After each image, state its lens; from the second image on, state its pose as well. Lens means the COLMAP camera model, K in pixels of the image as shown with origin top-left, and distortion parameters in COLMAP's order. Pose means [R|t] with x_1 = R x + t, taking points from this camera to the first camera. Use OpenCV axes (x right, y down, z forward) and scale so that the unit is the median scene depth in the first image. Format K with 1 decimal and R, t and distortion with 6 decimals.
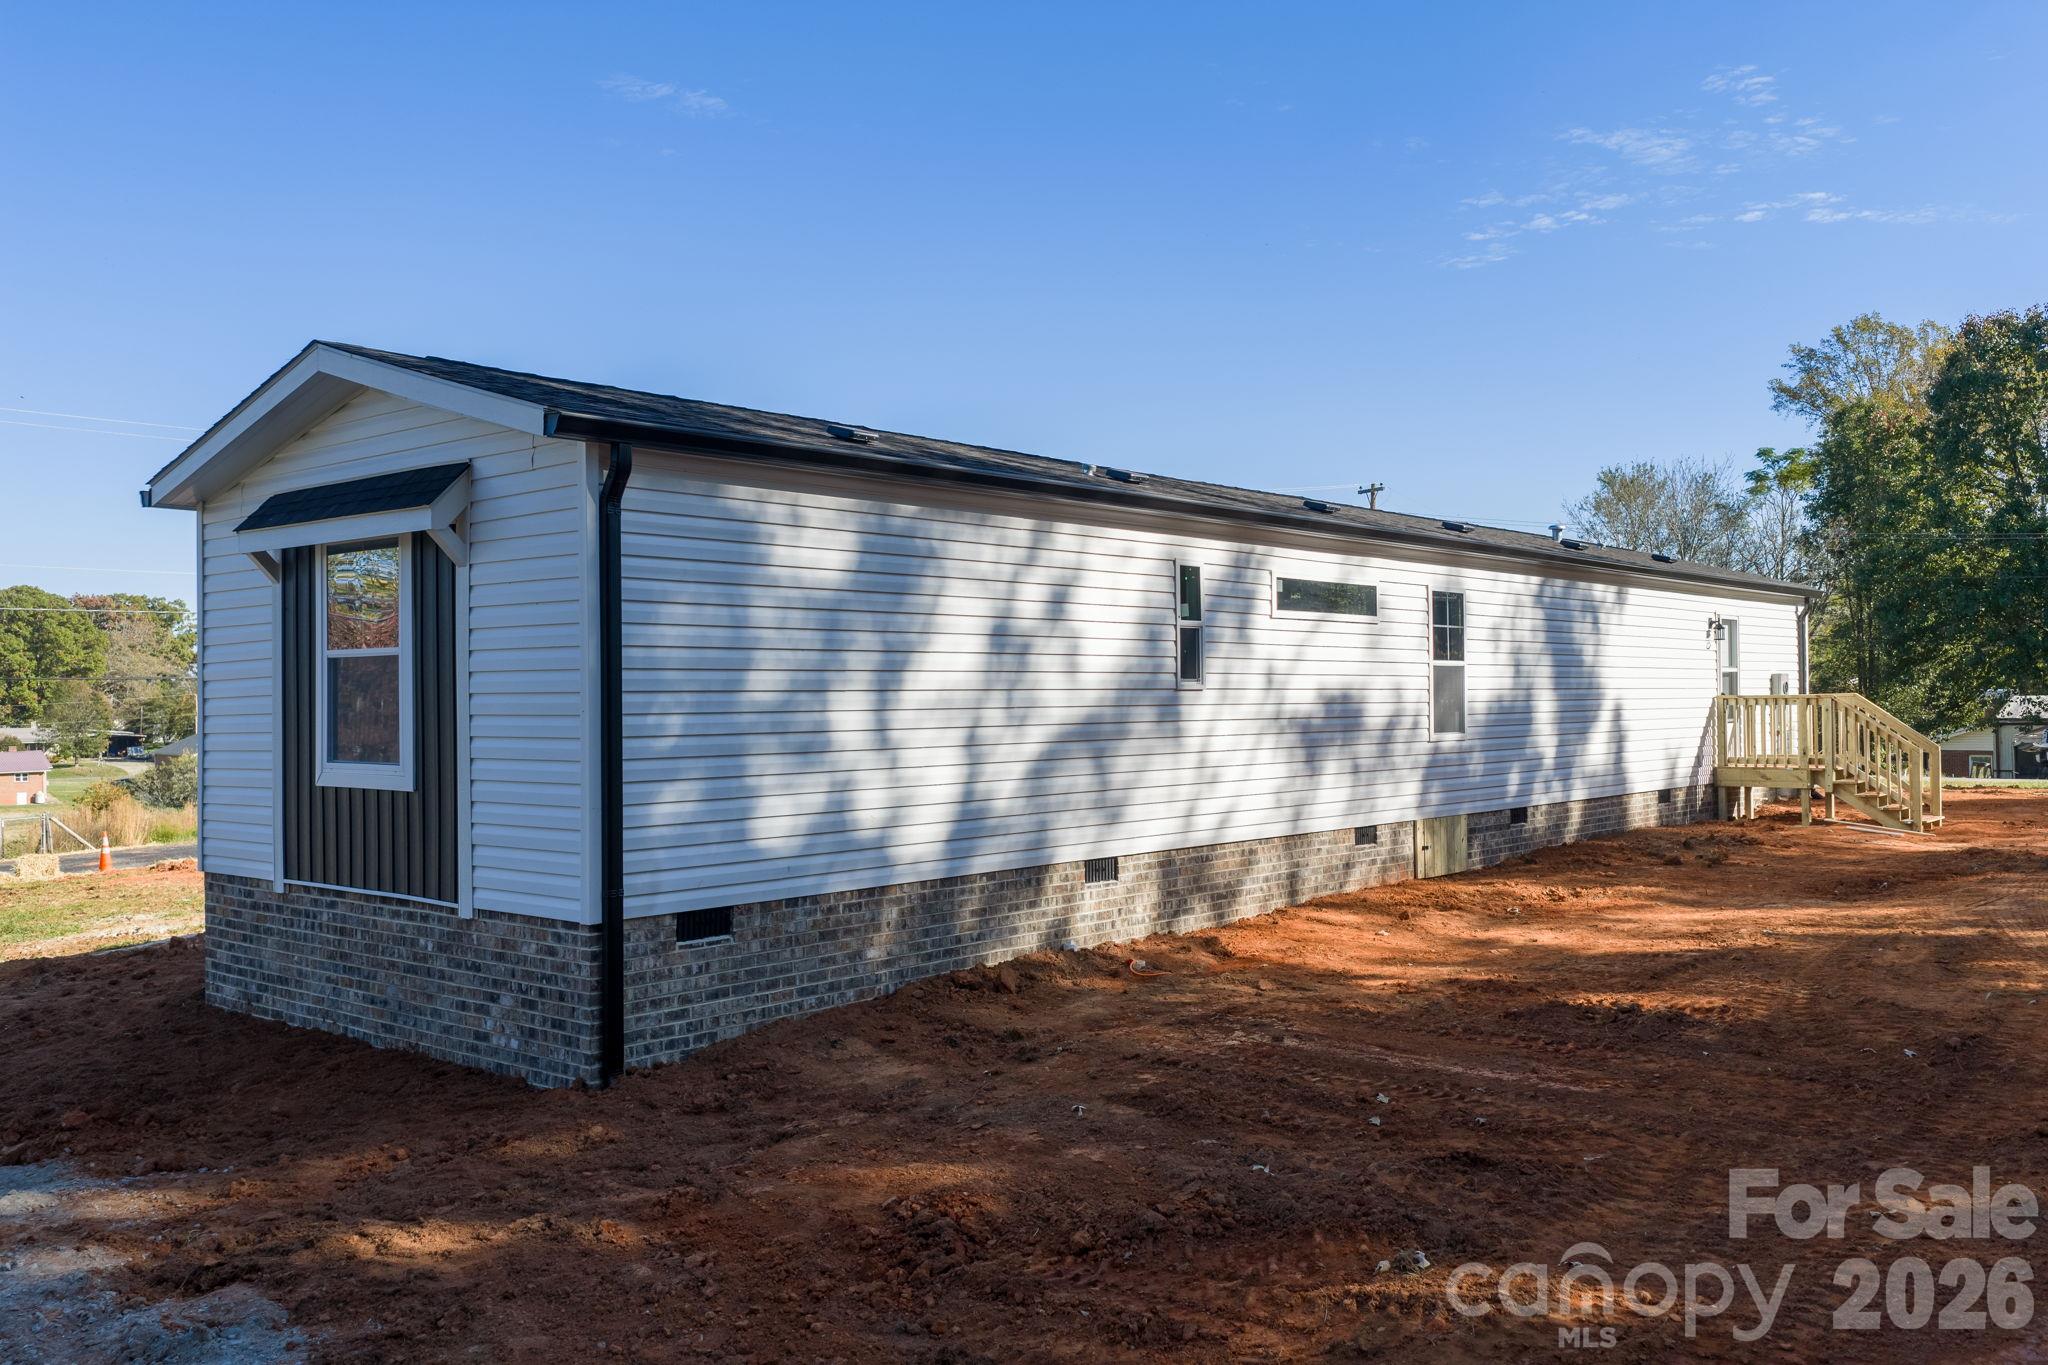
lens RADIAL K [[1696.7, 0, 1024.8], [0, 1696.7, 696.0], [0, 0, 1]] dist [0.018390, -0.032223]
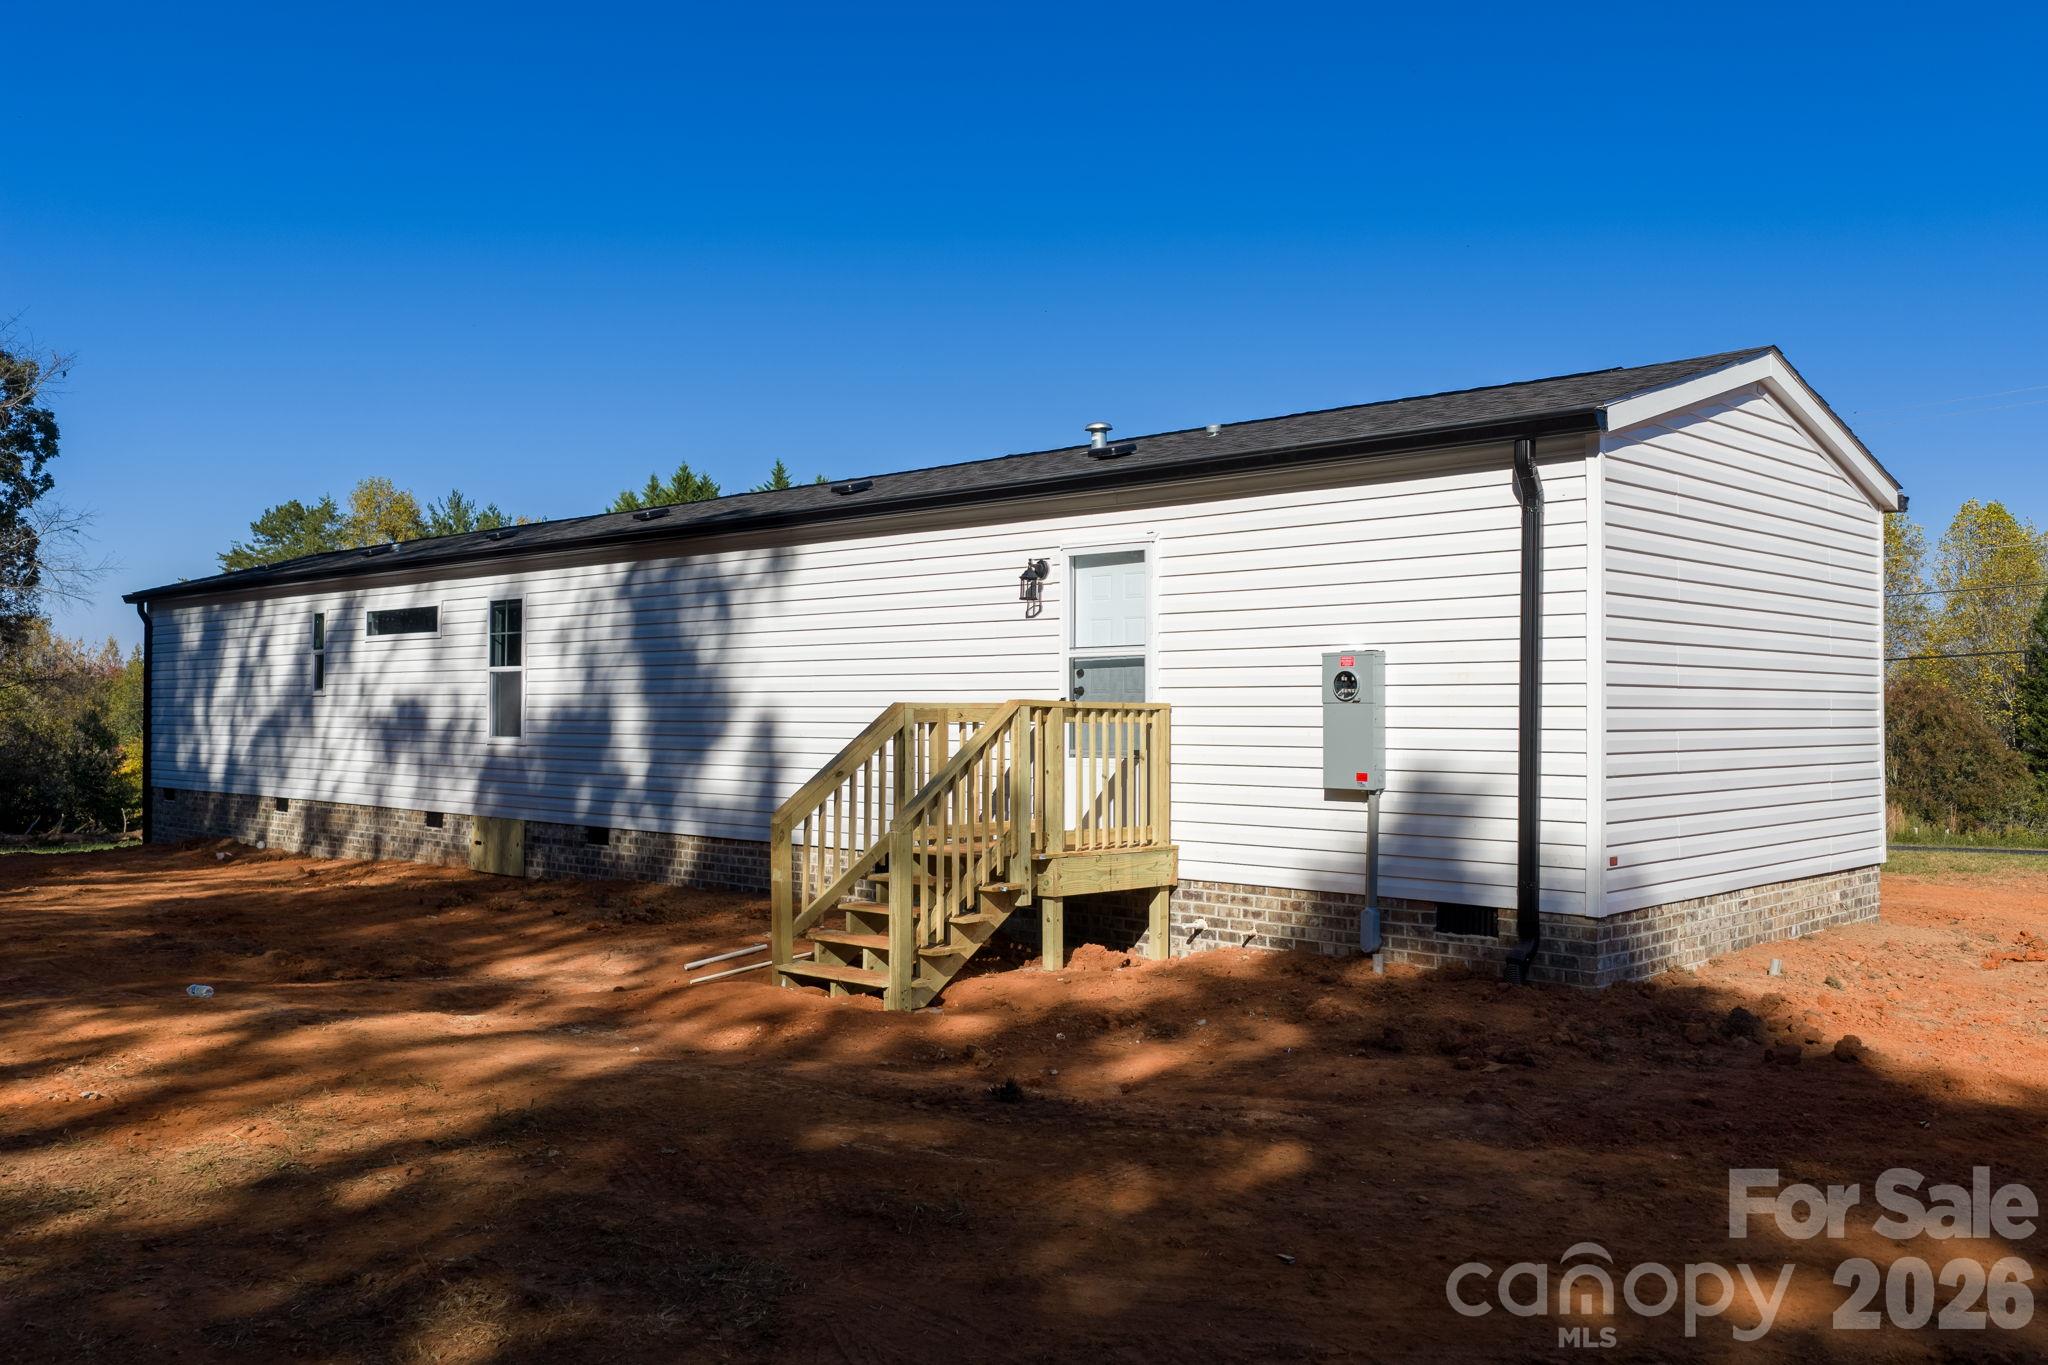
lens RADIAL K [[1696.7, 0, 1025.0], [0, 1696.7, 678.2], [0, 0, 1]] dist [0.018390, -0.032223]
pose [[-0.051605, -0.004689, -0.998657, 1.318100], [0.004341, 0.999978, -0.004920, -0.007876], [0.998658, -0.004589, -0.051584, 1.432421]]
